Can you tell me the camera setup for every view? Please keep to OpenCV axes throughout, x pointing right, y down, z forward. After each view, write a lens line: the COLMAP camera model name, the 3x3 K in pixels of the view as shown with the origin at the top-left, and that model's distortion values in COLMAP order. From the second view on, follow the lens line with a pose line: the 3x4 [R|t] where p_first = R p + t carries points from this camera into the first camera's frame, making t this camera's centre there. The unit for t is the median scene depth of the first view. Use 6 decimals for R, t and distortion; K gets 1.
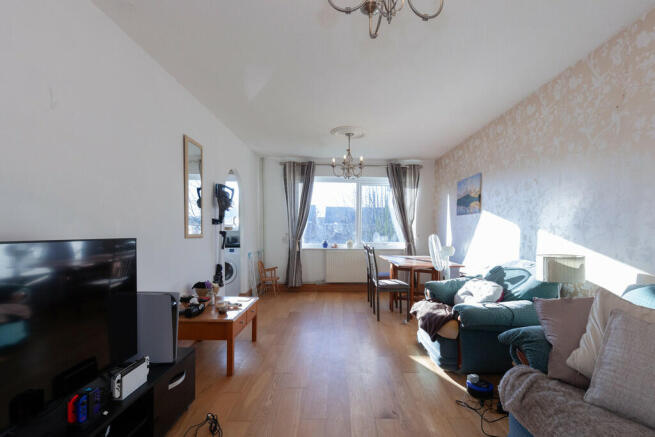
lens RADIAL K [[306.6, 0, 327.5], [0, 306.6, 218.5], [0, 0, 1]] dist [-0.002085, 0.000464]
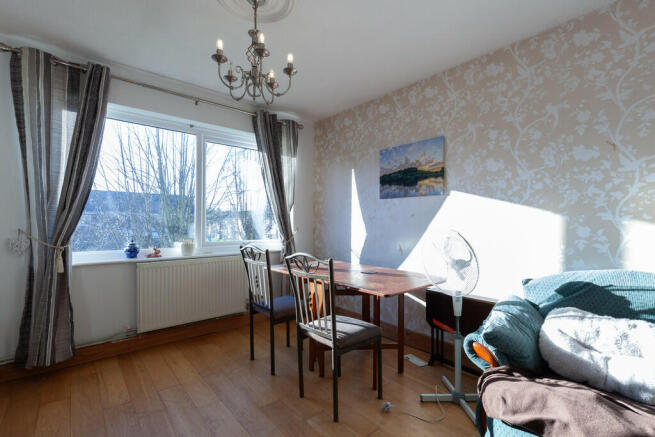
lens RADIAL K [[306.6, 0, 327.5], [0, 306.6, 218.5], [0, 0, 1]] dist [-0.002085, 0.000464]
pose [[0.752925, -0.004031, 0.658094, -0.097950], [-0.019938, 0.999382, 0.028933, 0.013101], [-0.657804, -0.034906, 0.752380, 0.447051]]
